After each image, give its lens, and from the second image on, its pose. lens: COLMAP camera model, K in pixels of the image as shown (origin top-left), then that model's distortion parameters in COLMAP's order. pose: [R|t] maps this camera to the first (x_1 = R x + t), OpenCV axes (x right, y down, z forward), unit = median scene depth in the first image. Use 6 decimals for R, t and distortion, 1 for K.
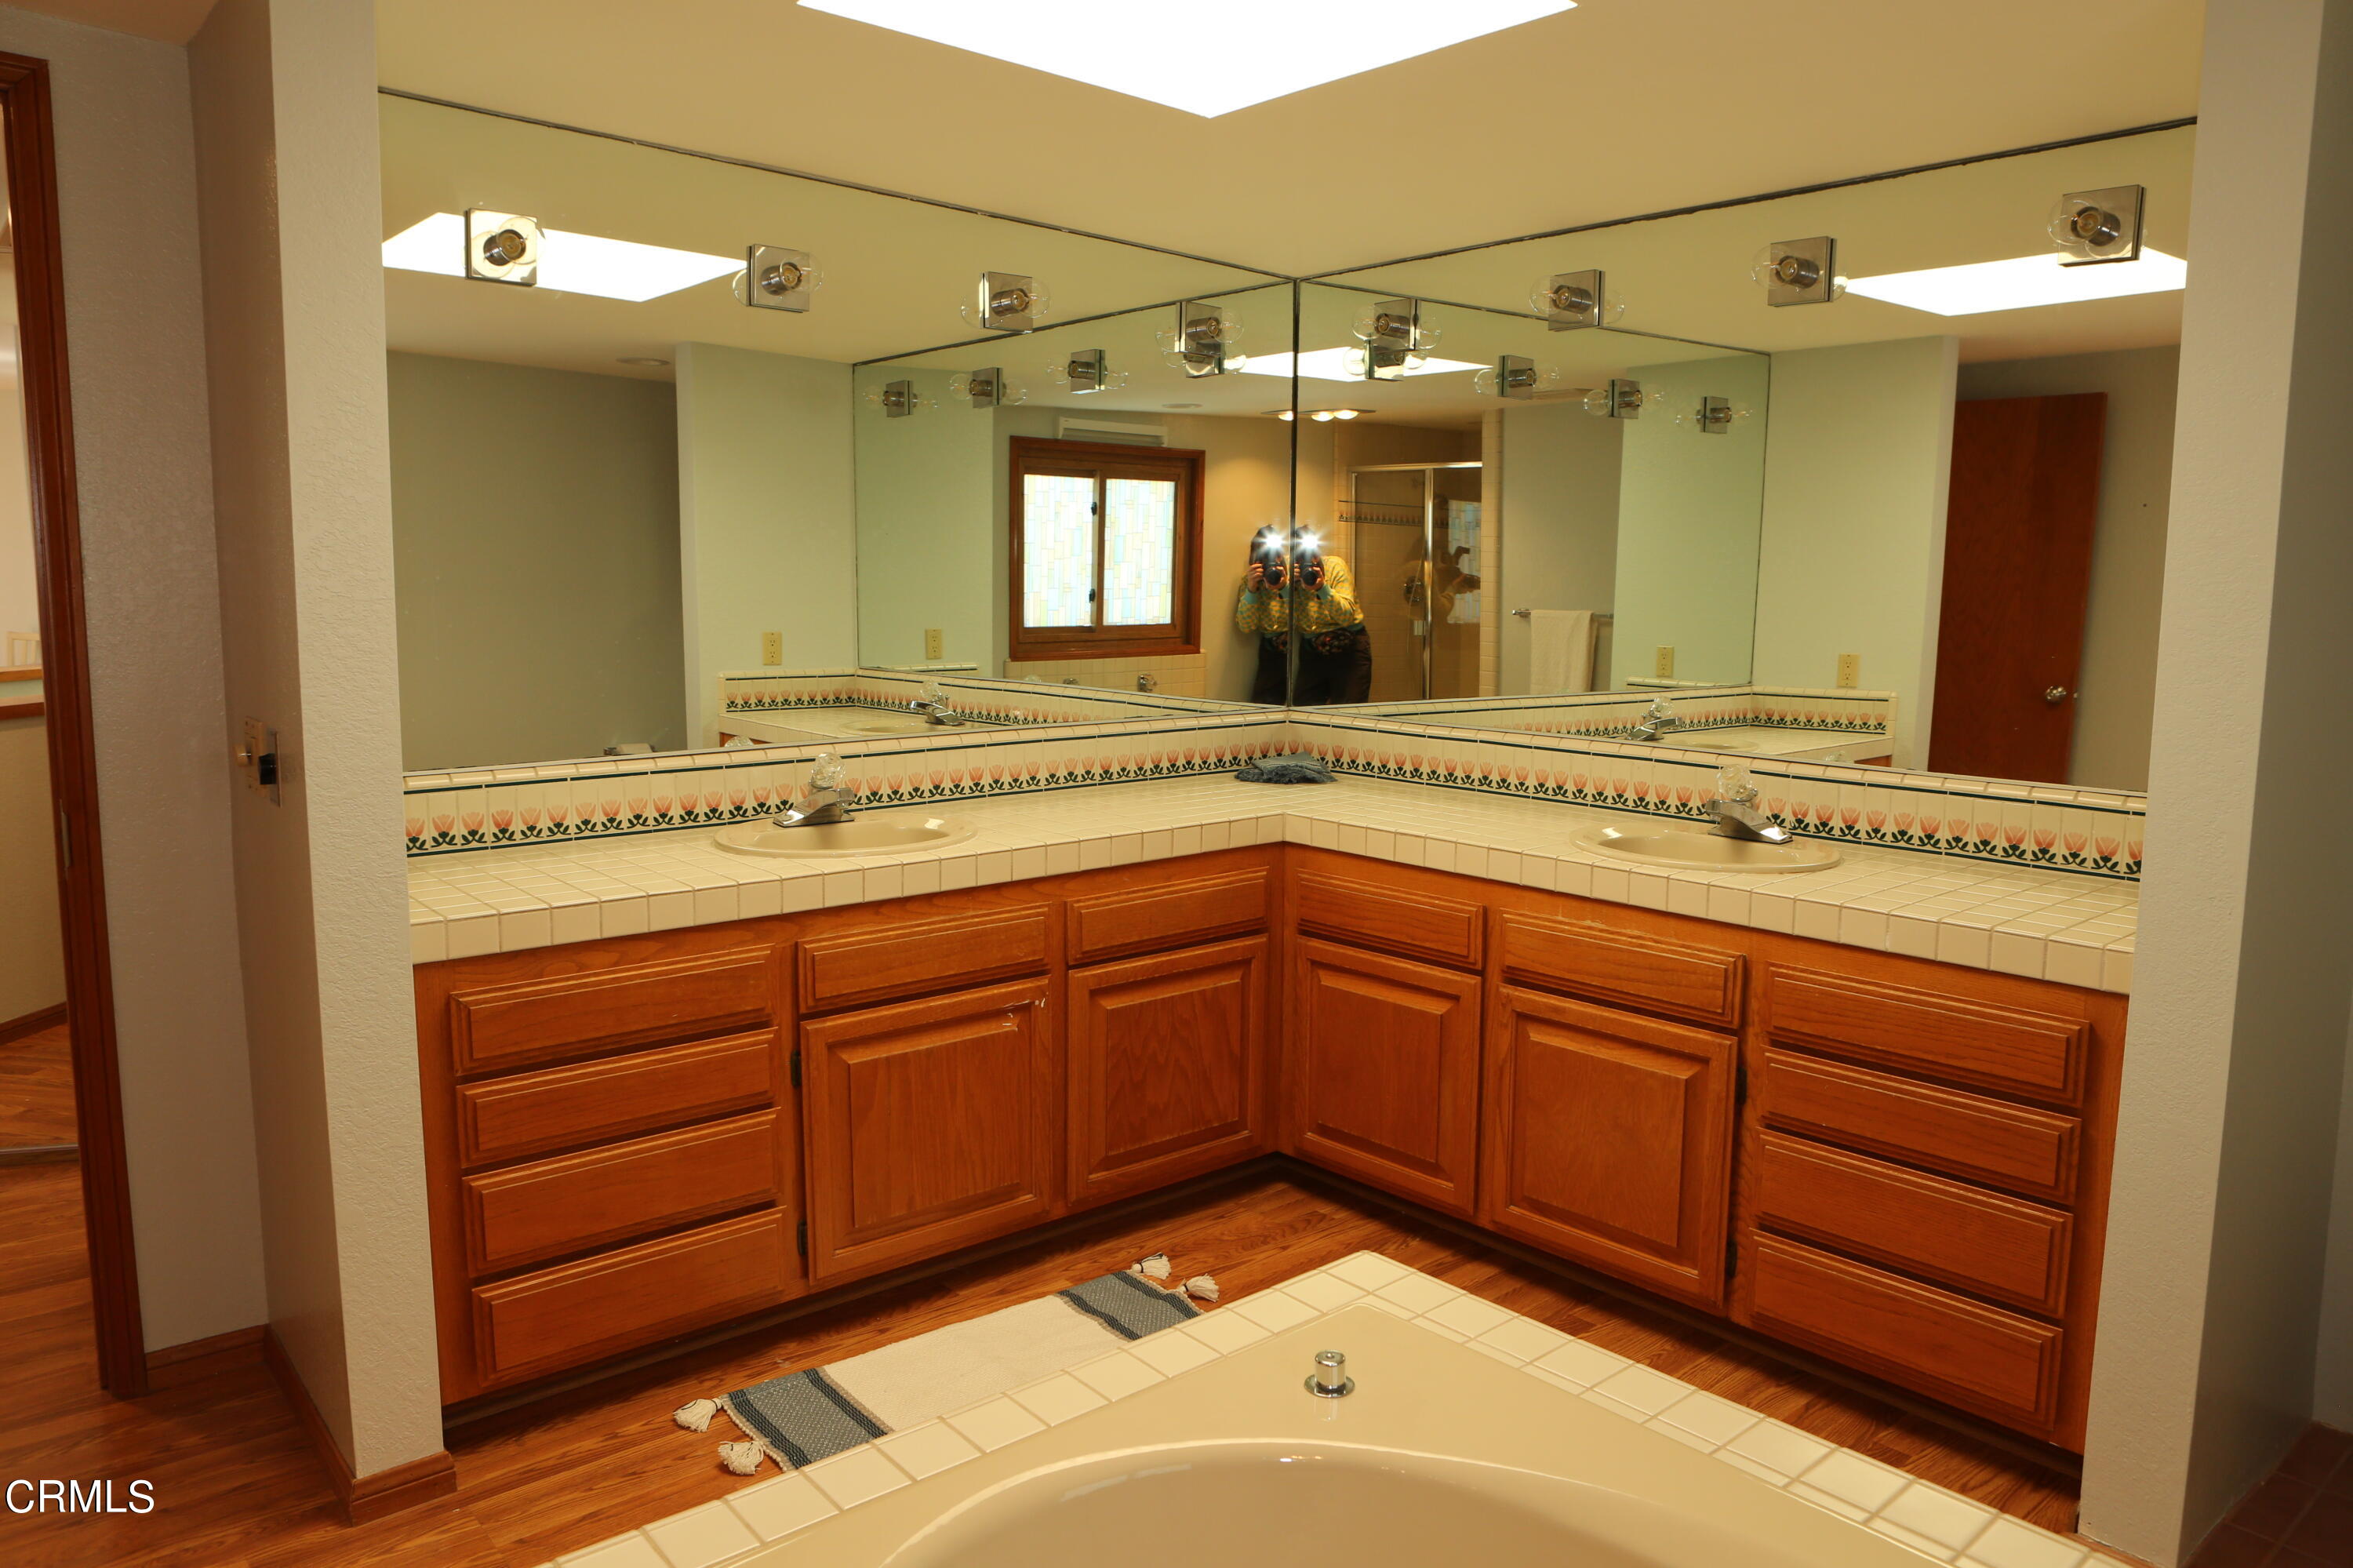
lens RADIAL K [[1607.9, 0, 1162.2], [0, 1607.9, 785.3], [0, 0, 1]] dist [-0.101783, 0.071982]
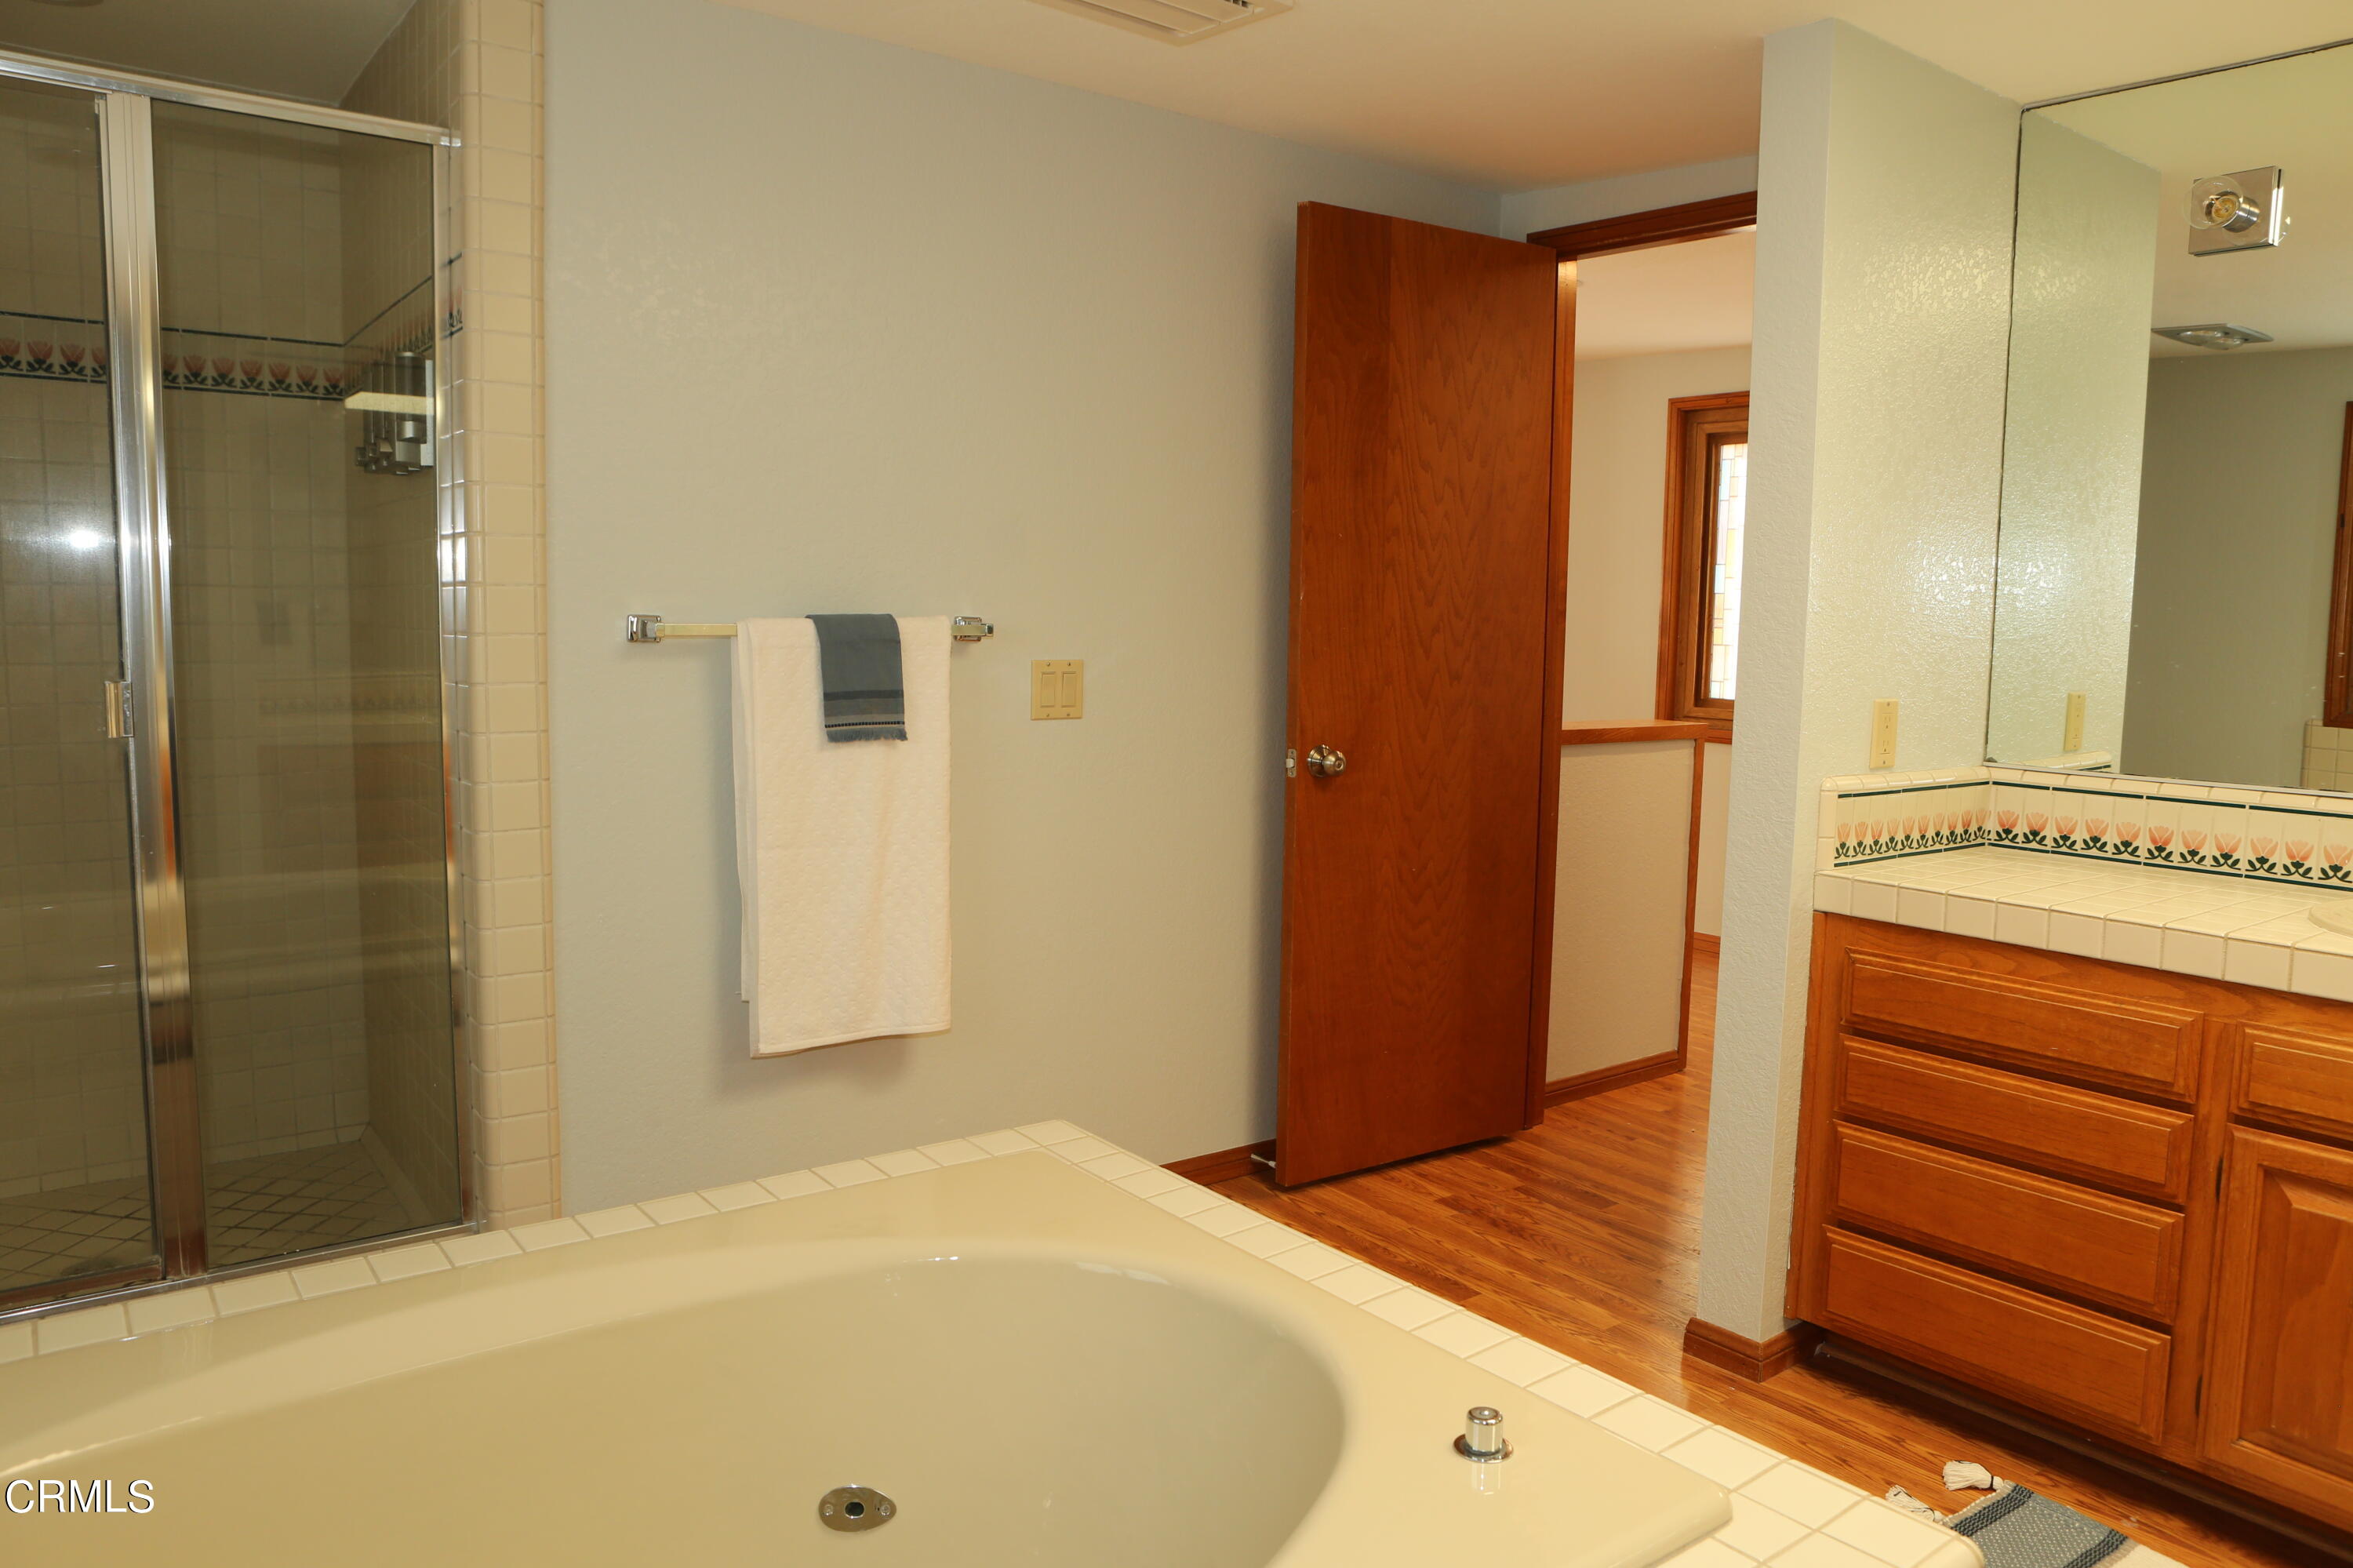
lens RADIAL K [[1607.9, 0, 1165.8], [0, 1607.9, 790.8], [0, 0, 1]] dist [-0.101783, 0.071982]
pose [[-0.058959, 0.103199, -0.992912, 0.588138], [-0.147731, 0.982788, 0.110919, -0.022506], [0.987269, 0.153223, -0.042698, 0.519841]]
